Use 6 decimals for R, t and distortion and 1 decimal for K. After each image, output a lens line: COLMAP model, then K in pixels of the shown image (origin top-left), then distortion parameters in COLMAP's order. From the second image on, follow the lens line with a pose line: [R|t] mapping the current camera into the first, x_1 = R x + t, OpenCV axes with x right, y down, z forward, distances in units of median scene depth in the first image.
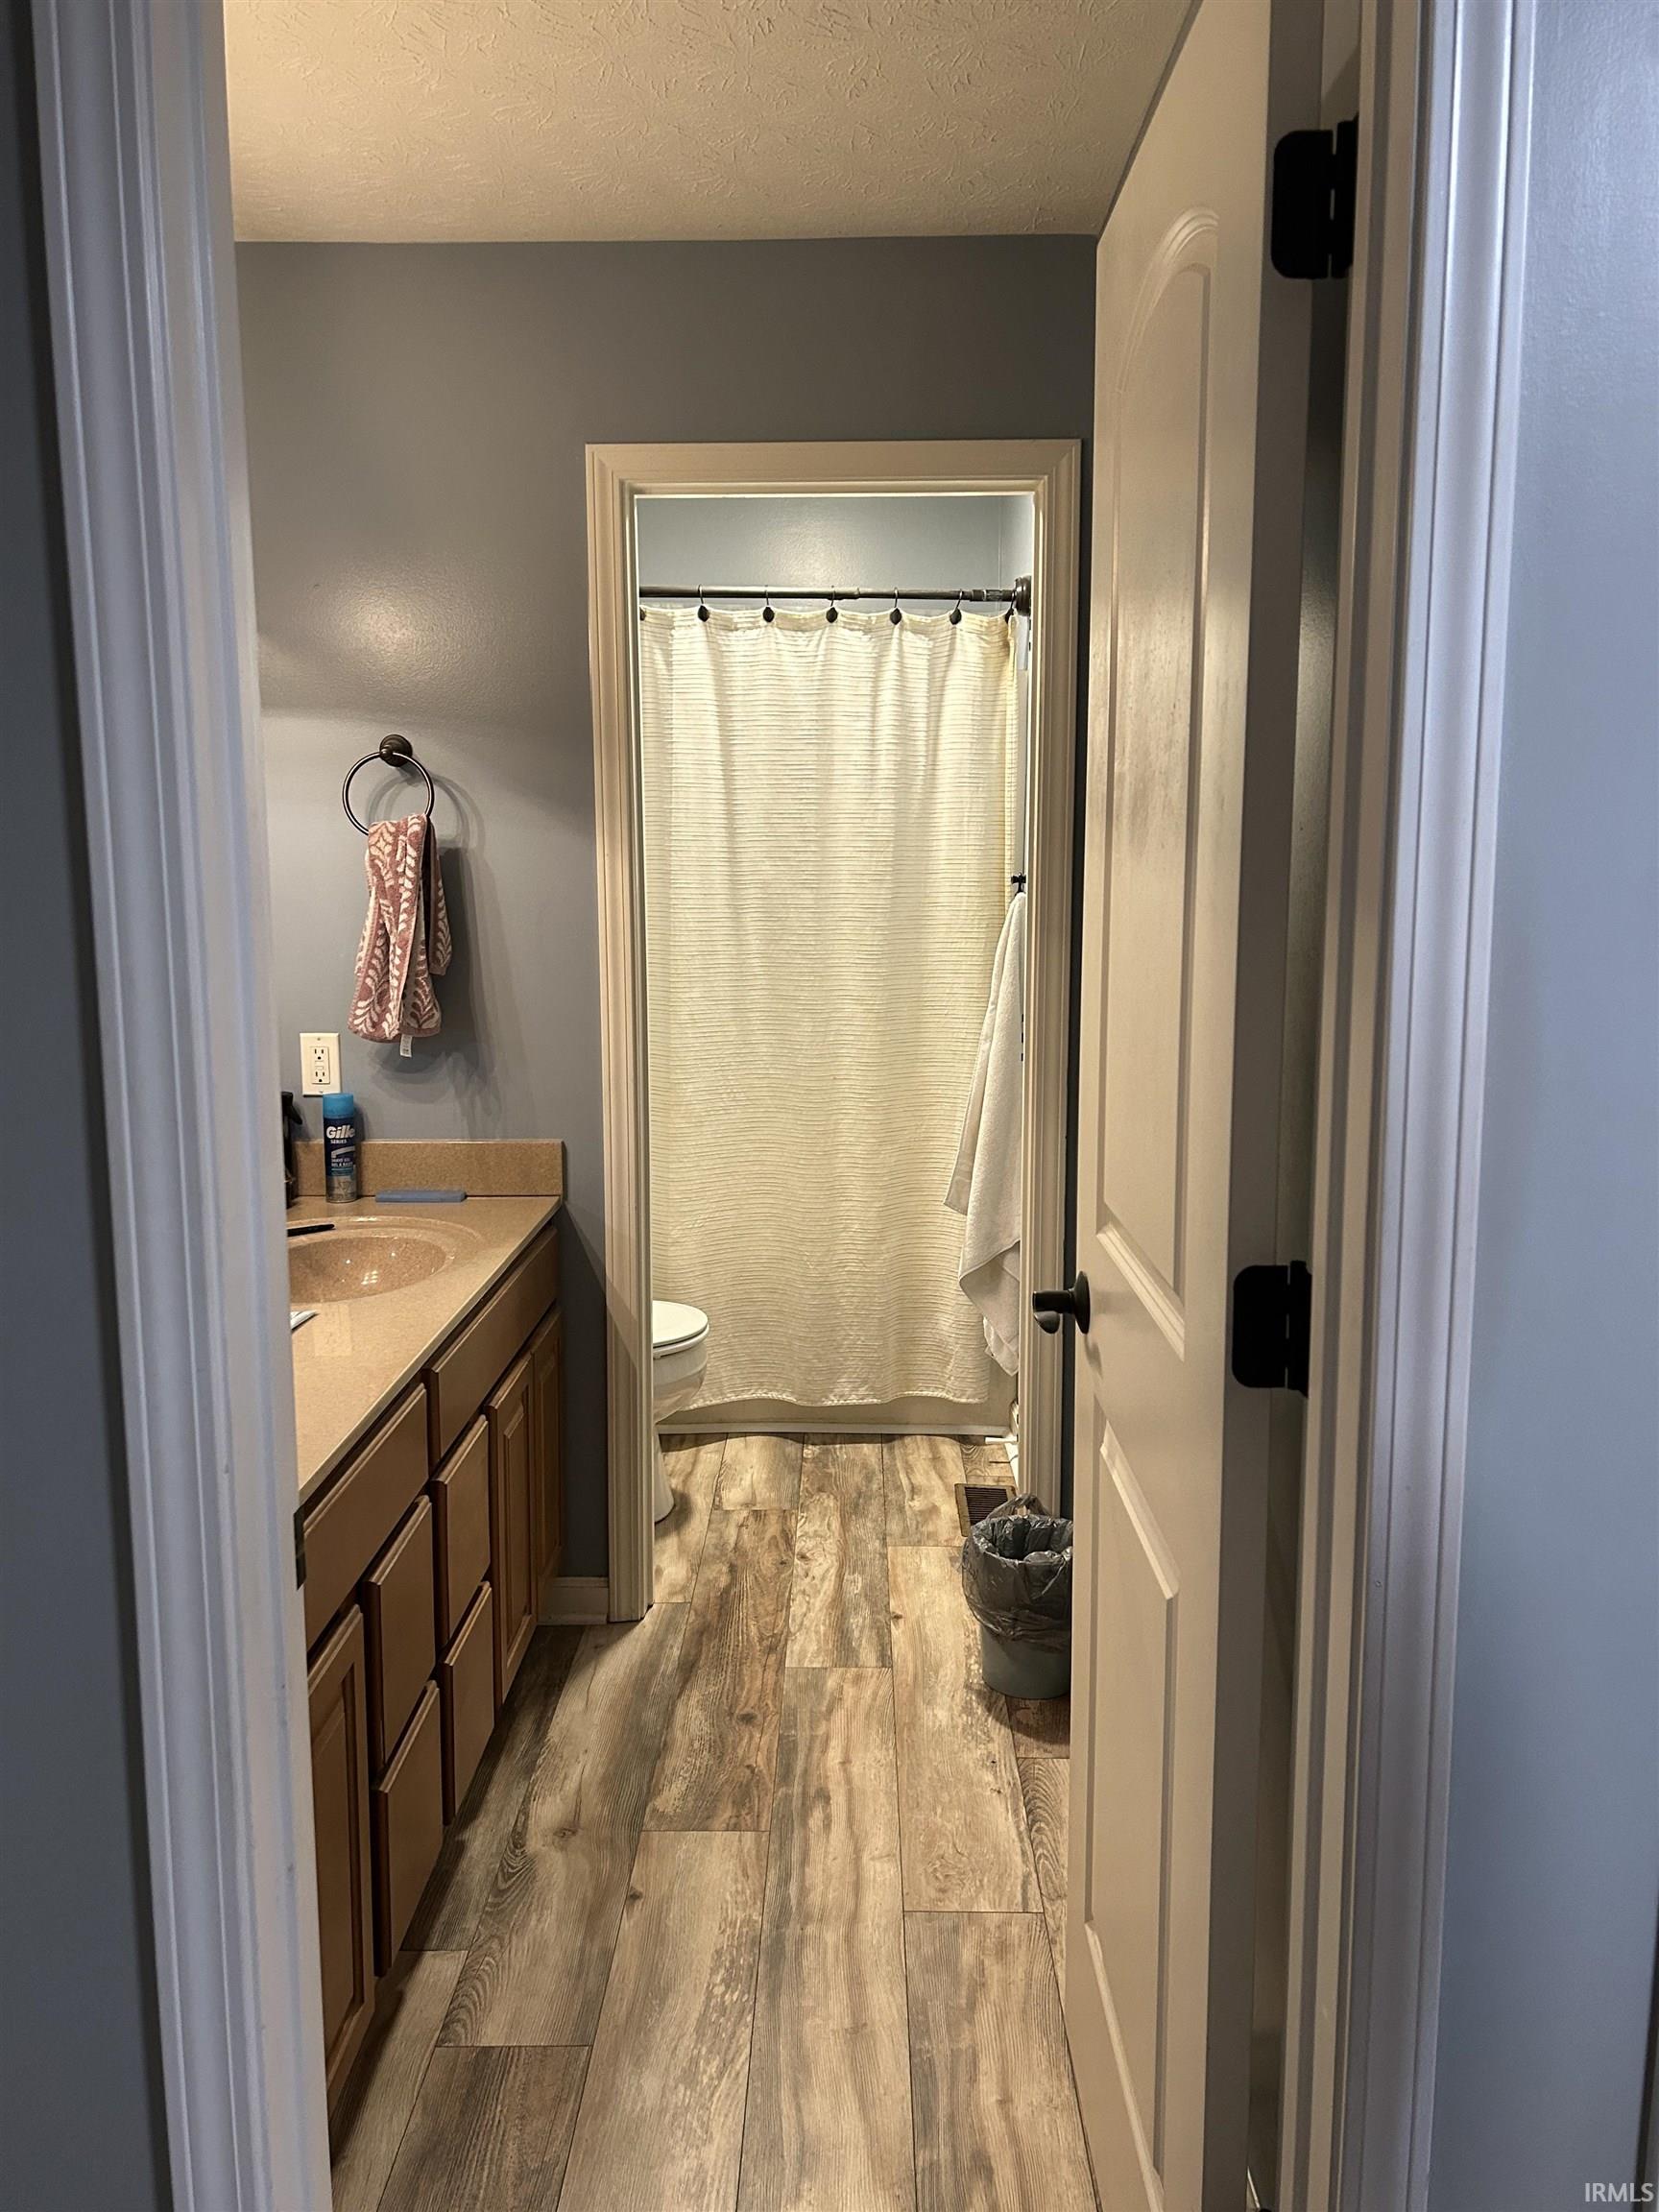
lens RADIAL K [[1655.0, 0, 834.6], [0, 1655.0, 1103.1], [0, 0, 1]] dist [0.048690, -0.045149]
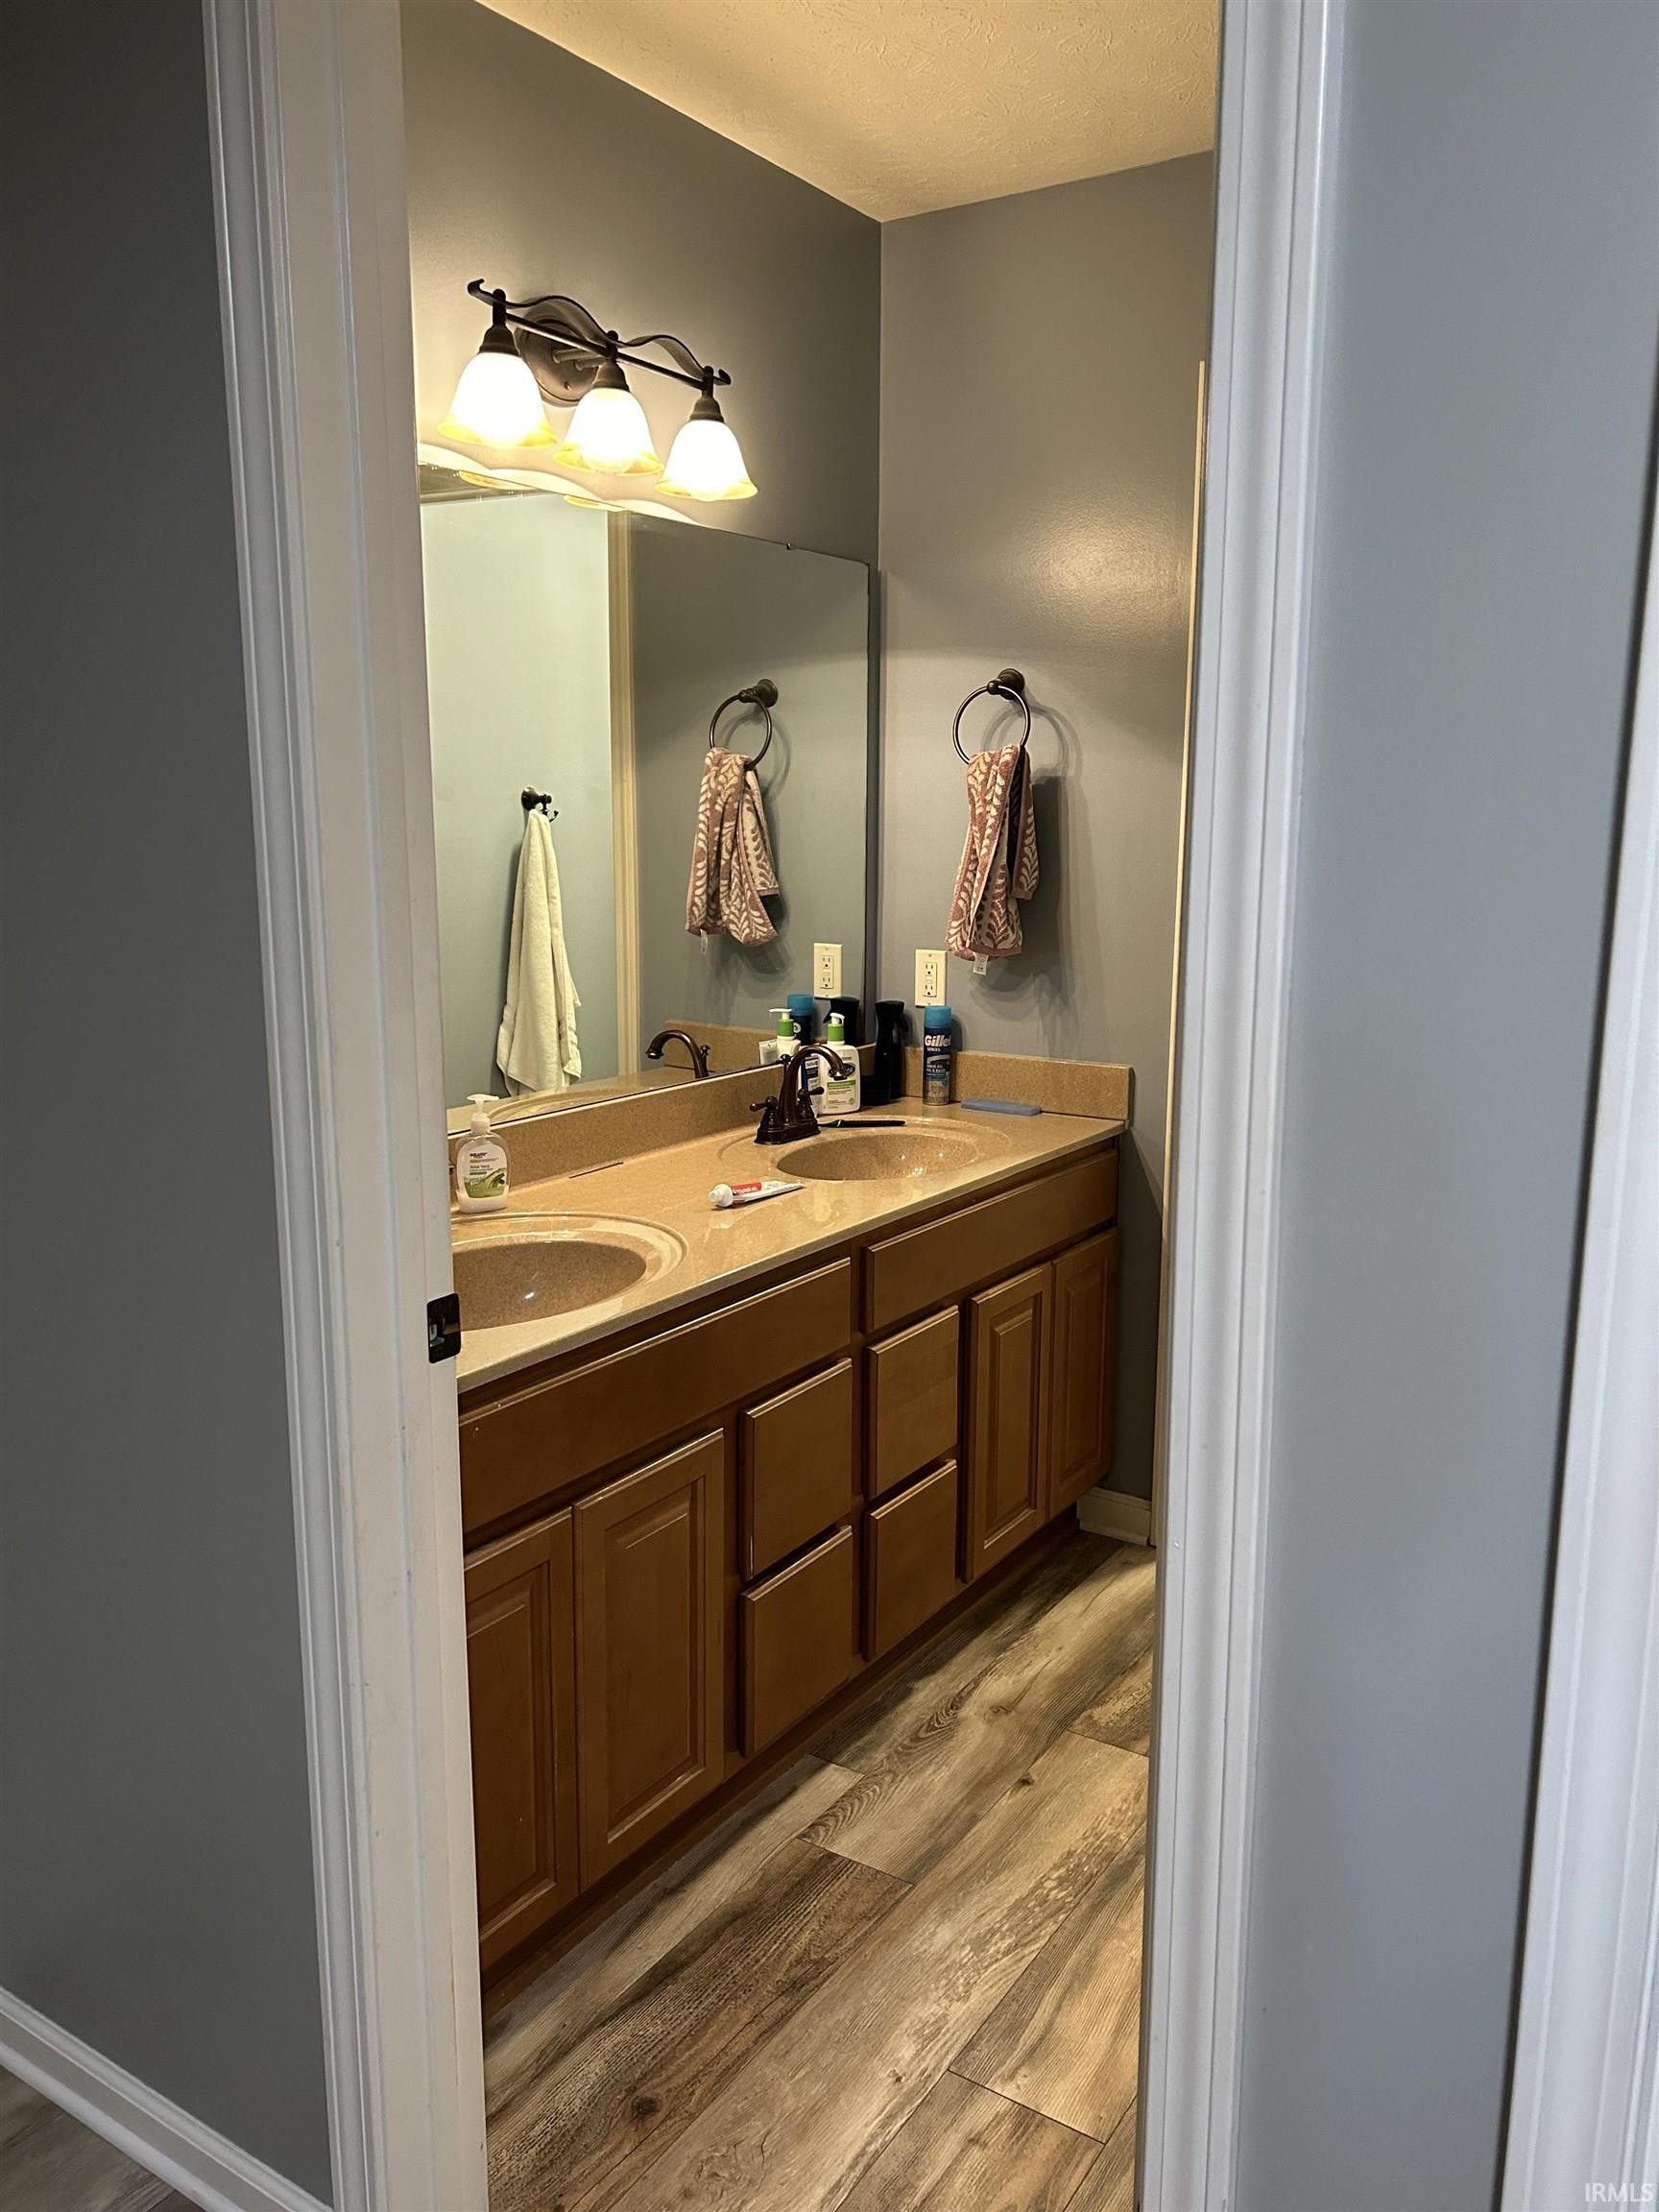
lens RADIAL K [[1655.0, 0, 817.9], [0, 1655.0, 1107.9], [0, 0, 1]] dist [0.048690, -0.045149]
pose [[0.841535, 0.099192, -0.531018, 0.231148], [-0.079656, 0.995037, 0.059633, 0.002716], [0.534297, -0.007885, 0.845260, 0.041609]]
